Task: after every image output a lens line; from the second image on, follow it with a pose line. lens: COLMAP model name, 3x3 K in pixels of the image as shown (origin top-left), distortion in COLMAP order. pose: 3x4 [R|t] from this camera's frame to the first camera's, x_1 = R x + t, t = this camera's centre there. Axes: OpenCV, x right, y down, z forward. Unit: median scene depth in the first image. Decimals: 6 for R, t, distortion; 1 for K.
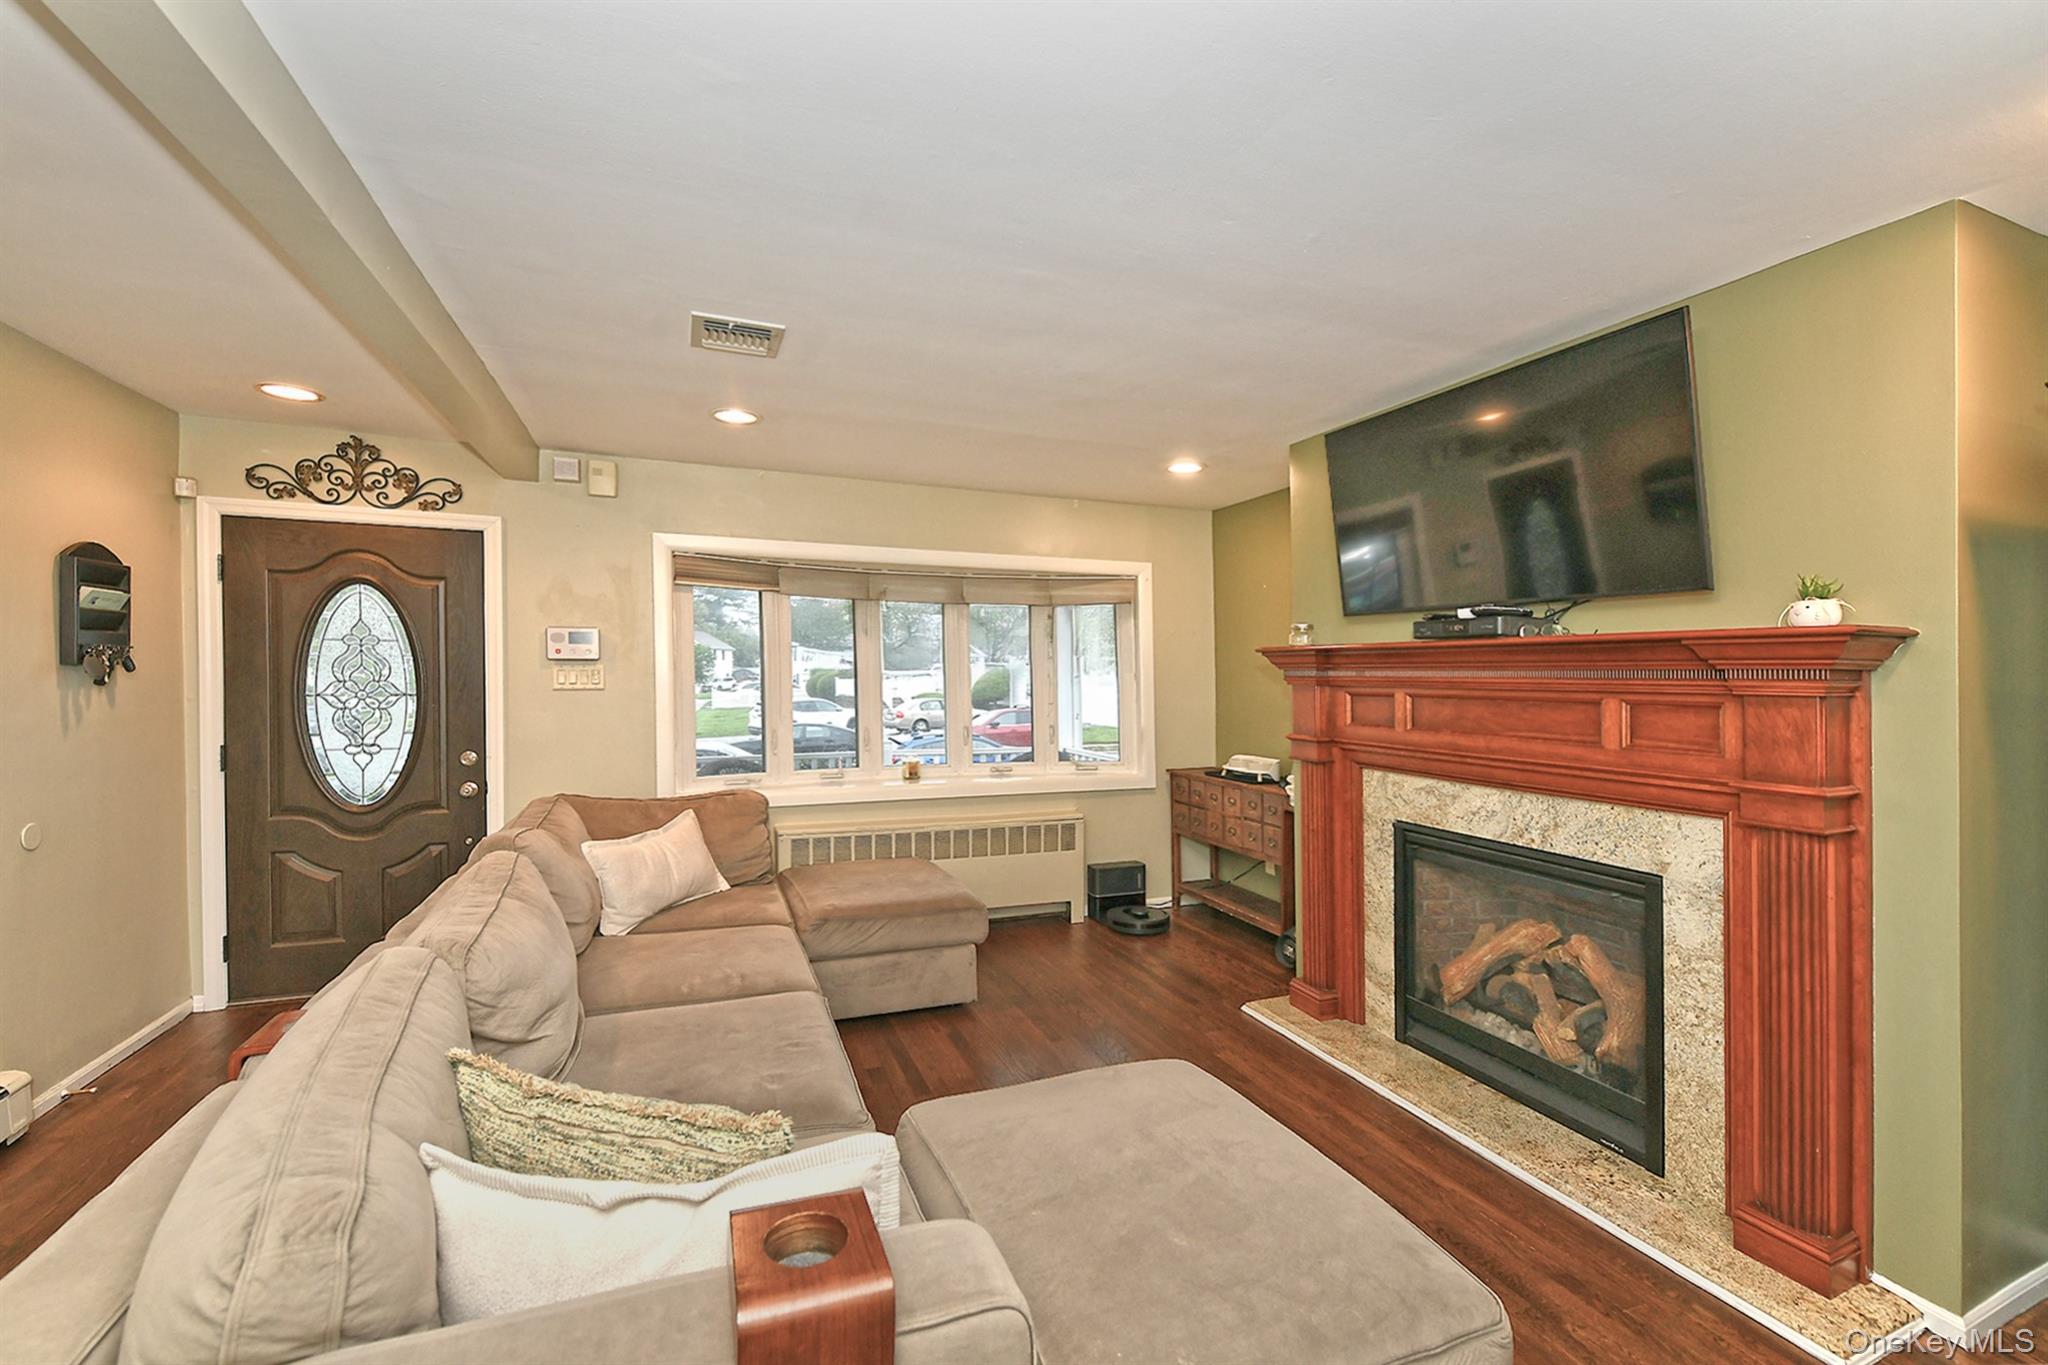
lens RADIAL K [[829.4, 0, 983.8], [0, 829.4, 674.6], [0, 0, 1]] dist [-0.010854, -0.001172]
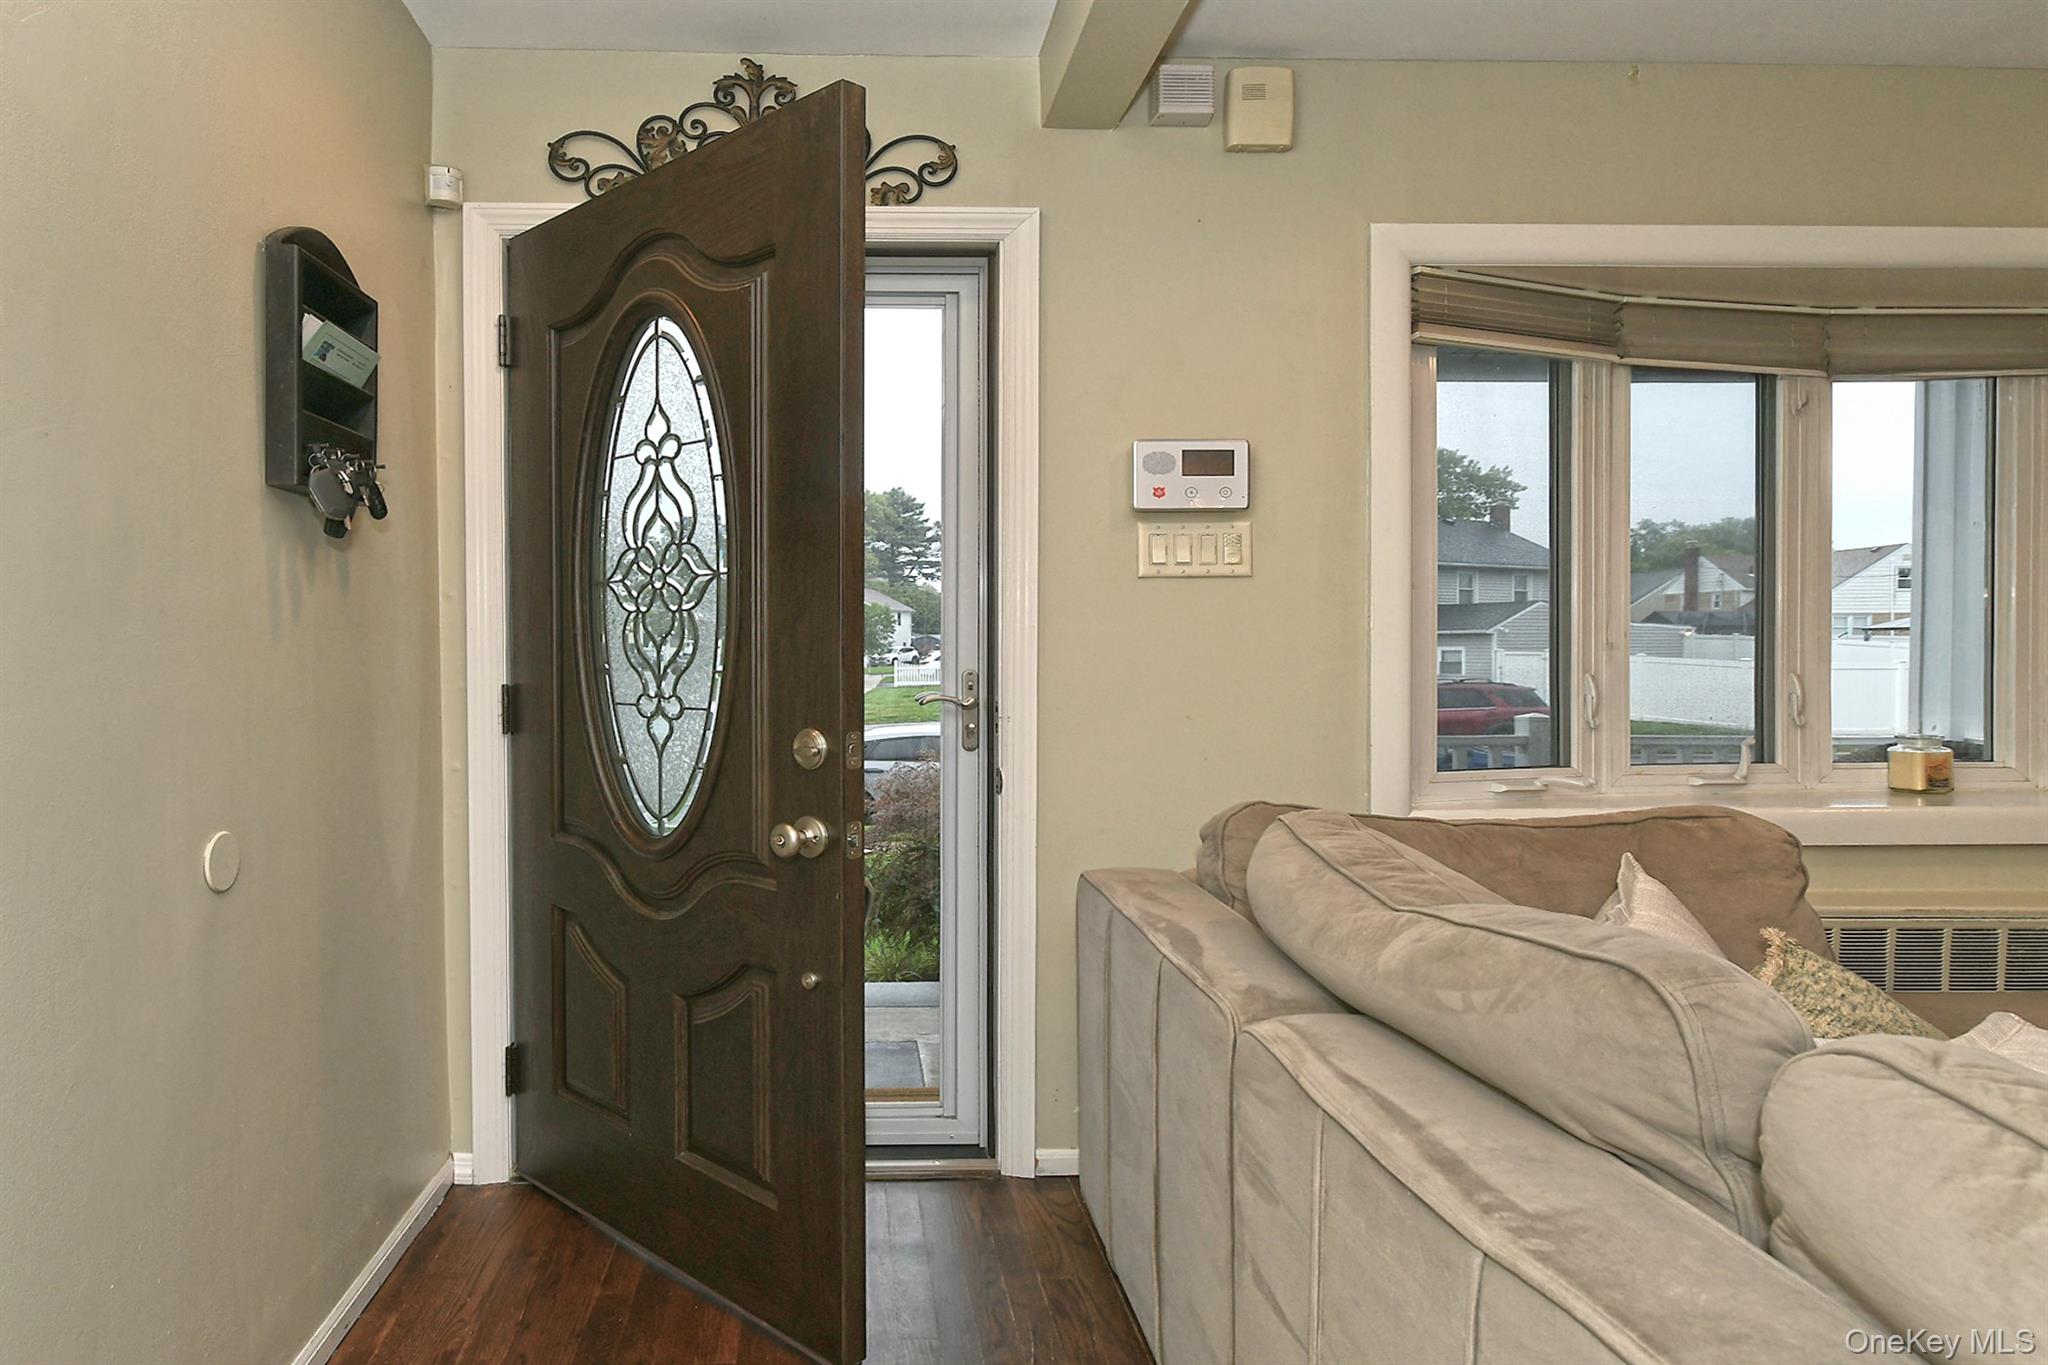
lens RADIAL K [[1110.2, 0, 1020.8], [0, 1110.2, 672.2], [0, 0, 1]] dist [0.001941, 0.001525]
pose [[0.980262, 0.011975, -0.197341, -0.469266], [-0.007206, 0.999665, 0.024866, 0.058348], [0.197573, -0.022953, 0.980019, 0.372412]]
